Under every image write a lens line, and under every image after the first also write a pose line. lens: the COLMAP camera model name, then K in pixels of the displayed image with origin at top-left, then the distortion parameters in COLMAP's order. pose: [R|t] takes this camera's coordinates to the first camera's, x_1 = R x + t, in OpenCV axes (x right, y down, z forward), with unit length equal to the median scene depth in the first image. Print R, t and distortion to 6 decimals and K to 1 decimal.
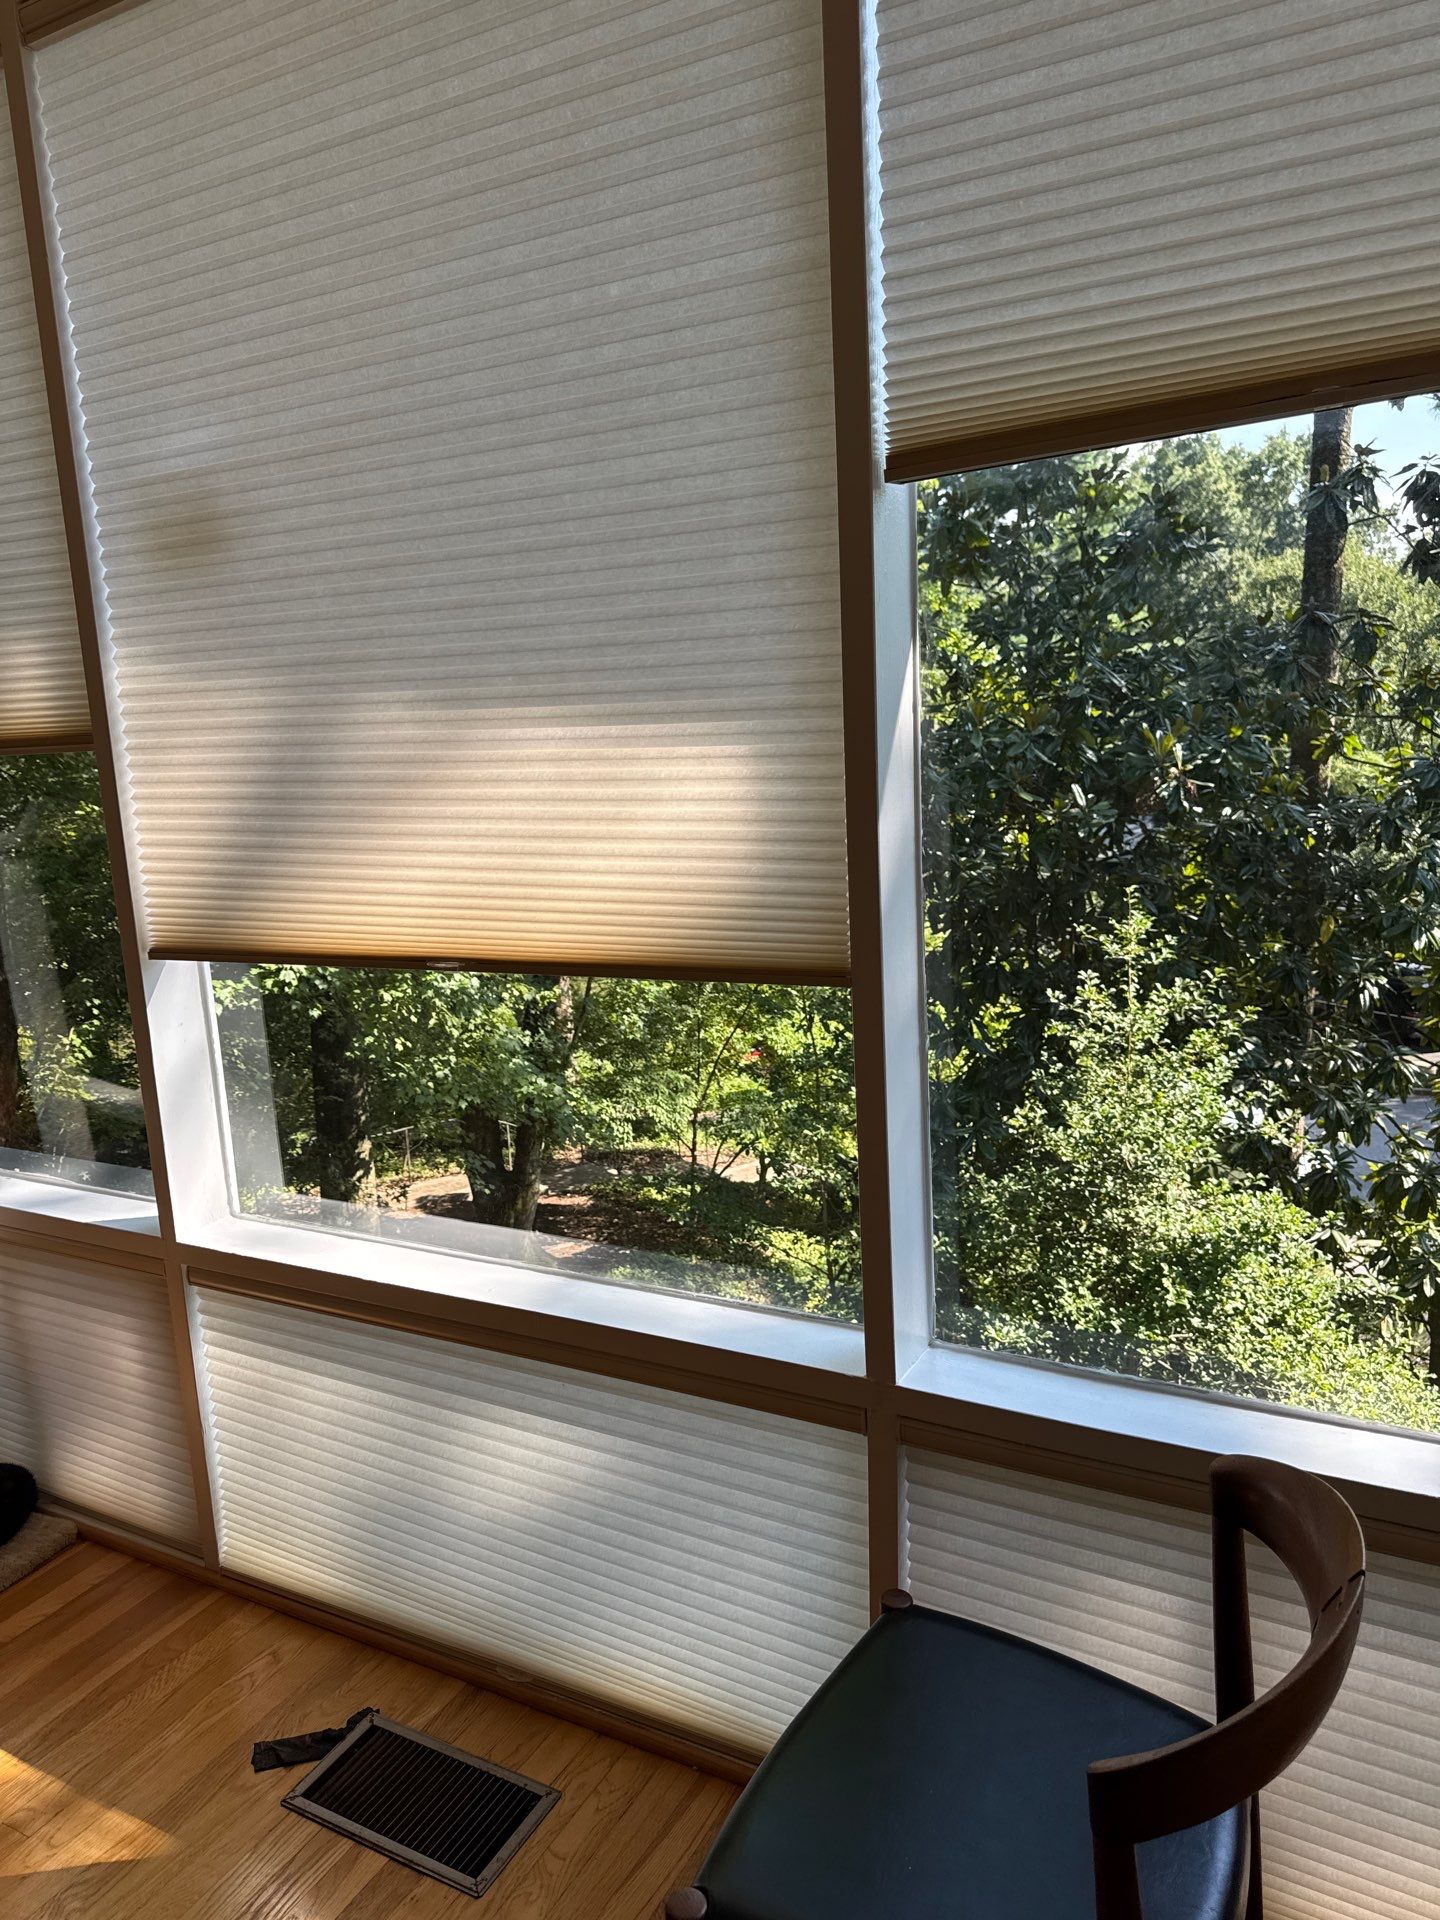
lens RADIAL K [[1365.3, 0, 703.4], [0, 1365.3, 956.0], [0, 0, 1]] dist [0.031576, -0.036597]
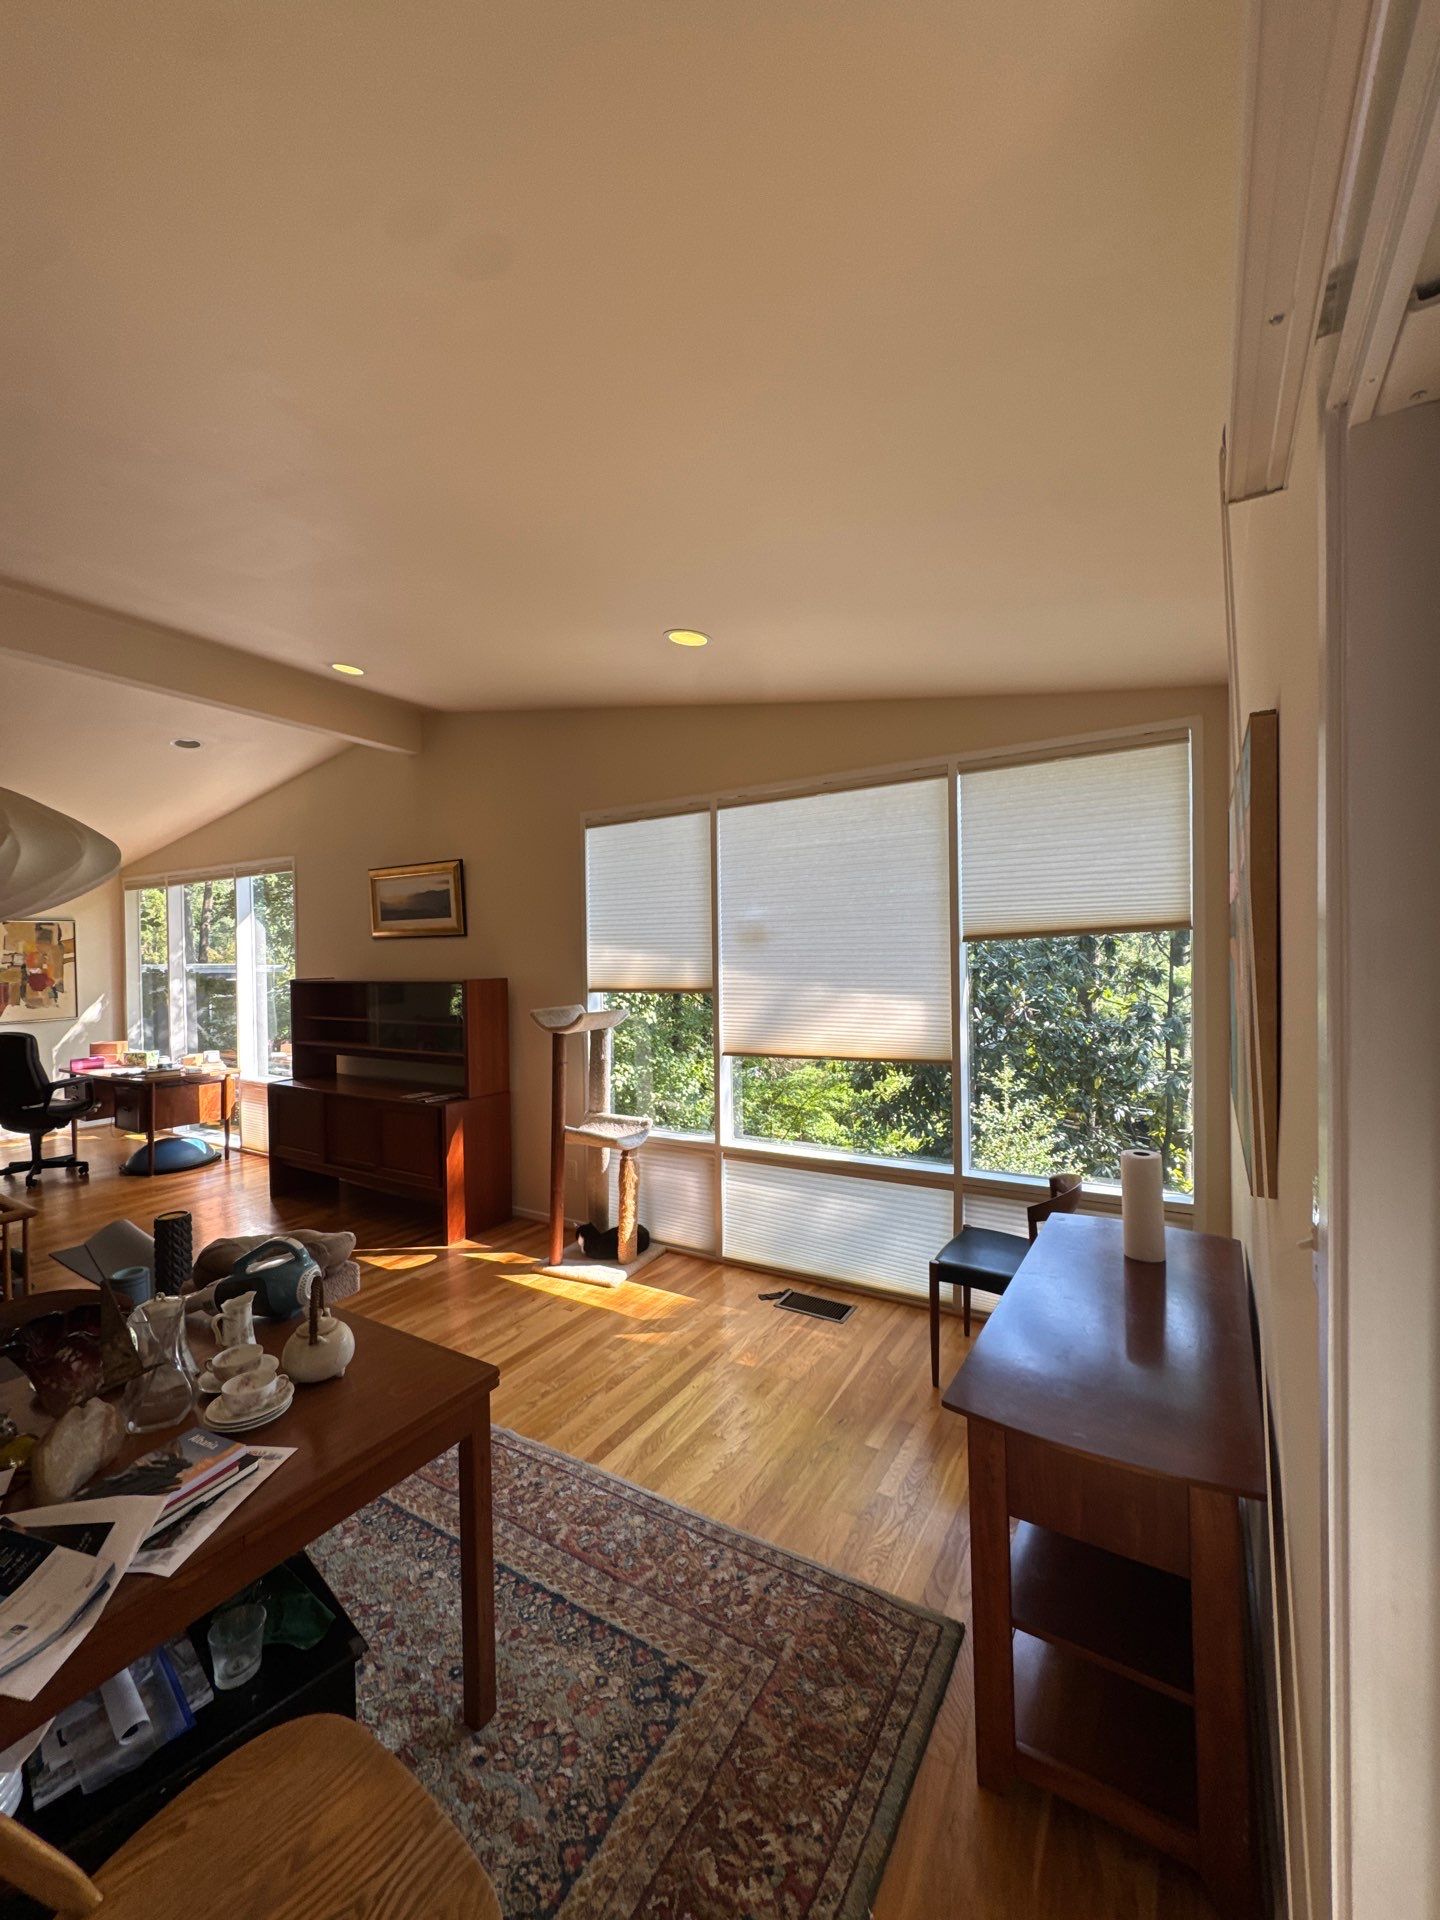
lens RADIAL K [[779.2, 0, 720.0], [0, 779.2, 956.2], [0, 0, 1]] dist [-0.000662, 0.000501]
pose [[0.998859, 0.031300, -0.036079, -0.100764], [-0.037207, 0.983538, -0.176829, 0.028770], [0.029950, 0.177970, 0.983580, -0.265889]]
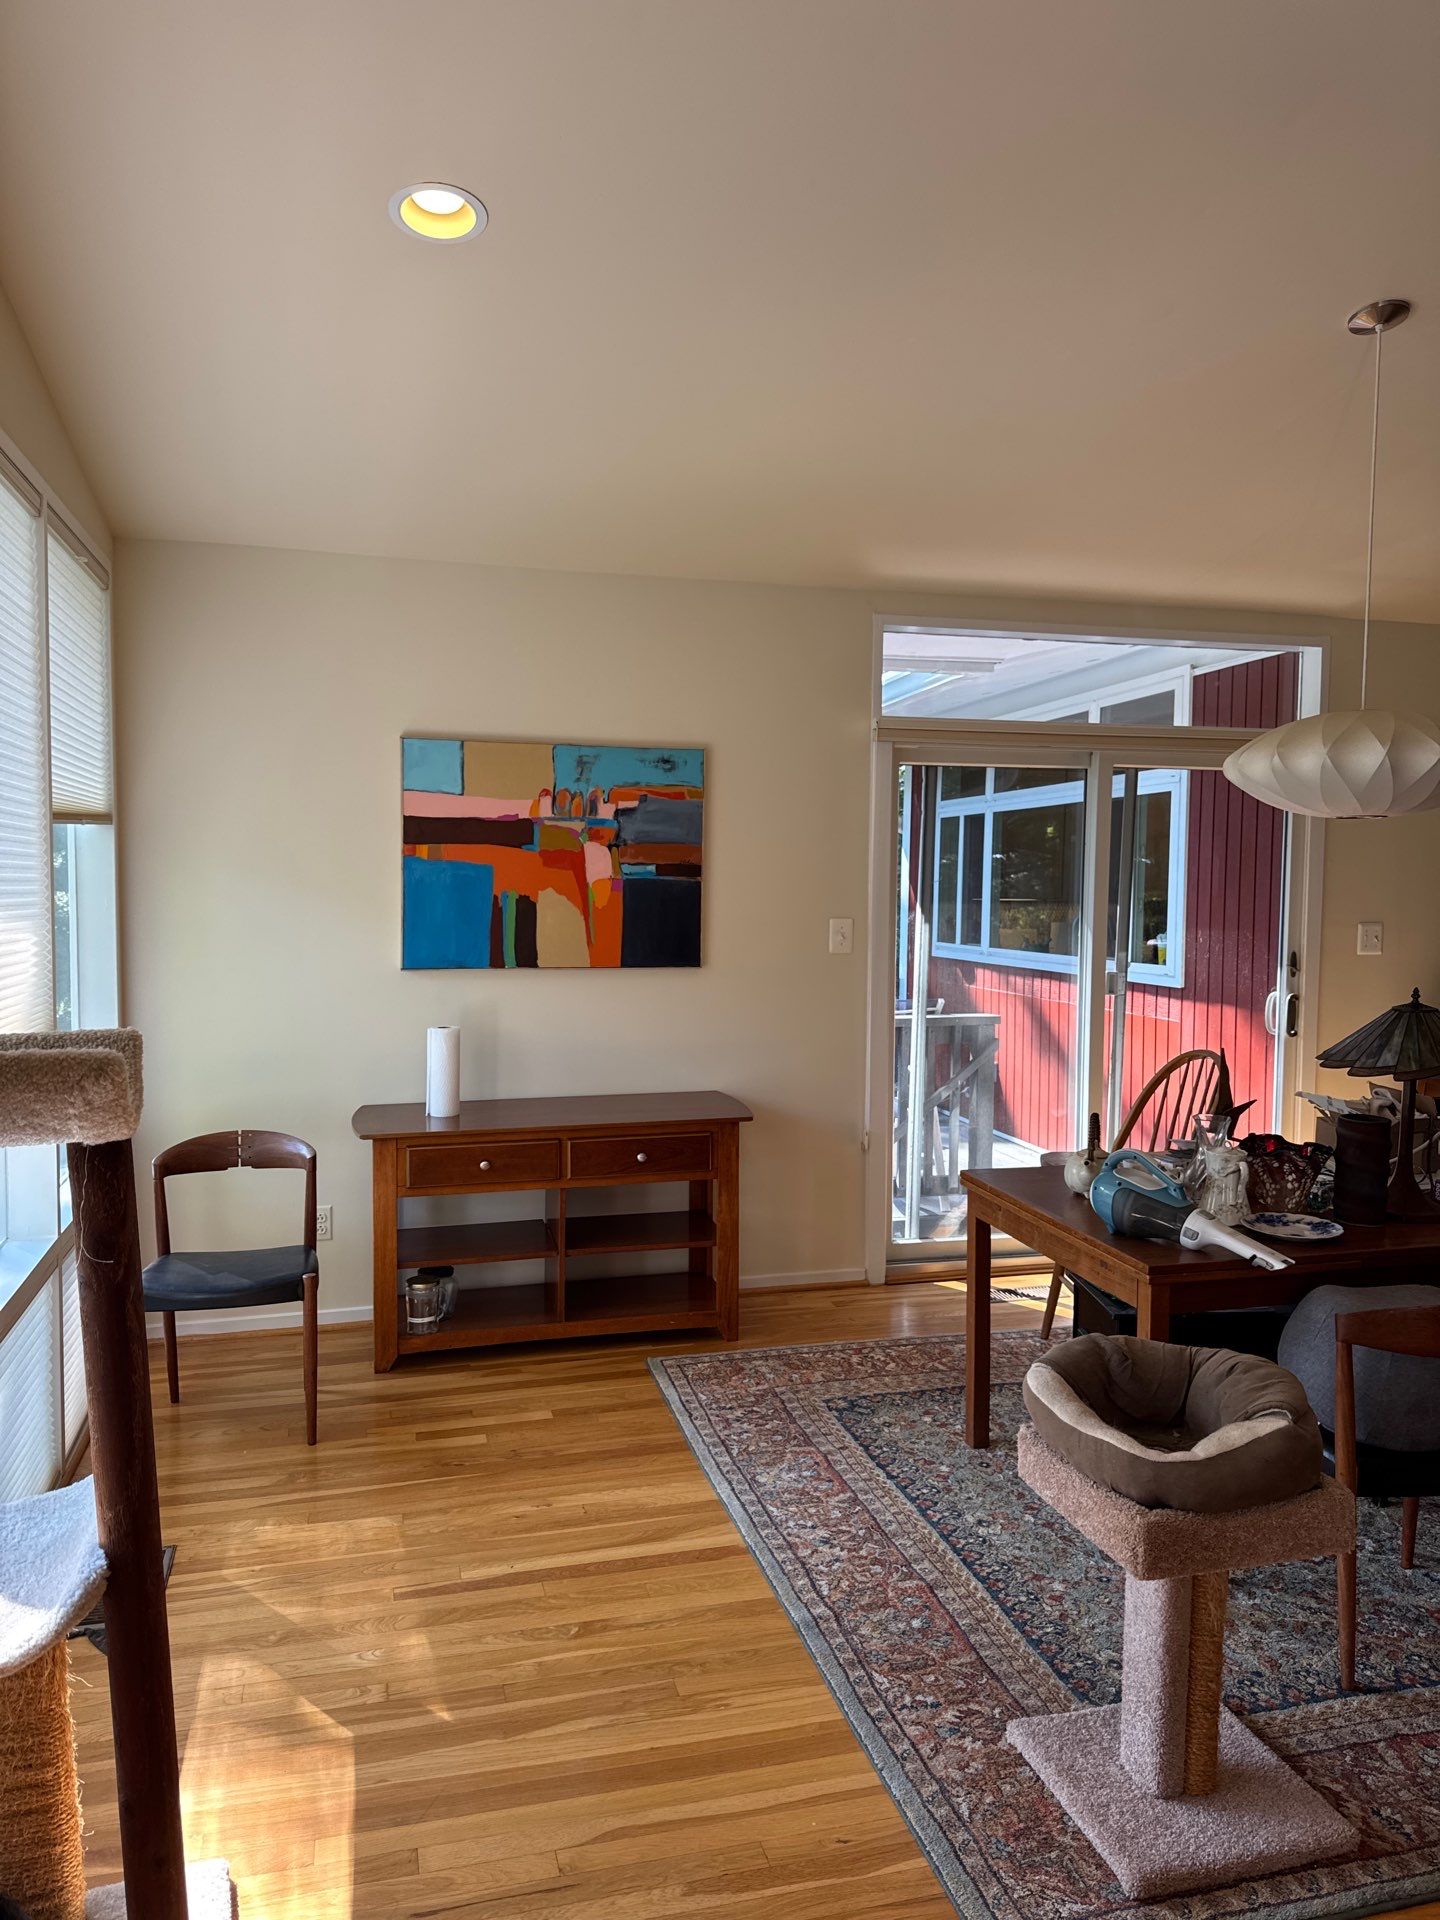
lens RADIAL K [[1365.3, 0, 711.4], [0, 1365.3, 954.8], [0, 0, 1]] dist [0.031576, -0.036597]
pose [[-0.703040, 0.001276, 0.711149, -0.468253], [0.158241, 0.975208, 0.154688, -0.063124], [-0.693321, 0.221285, -0.685813, 0.378510]]
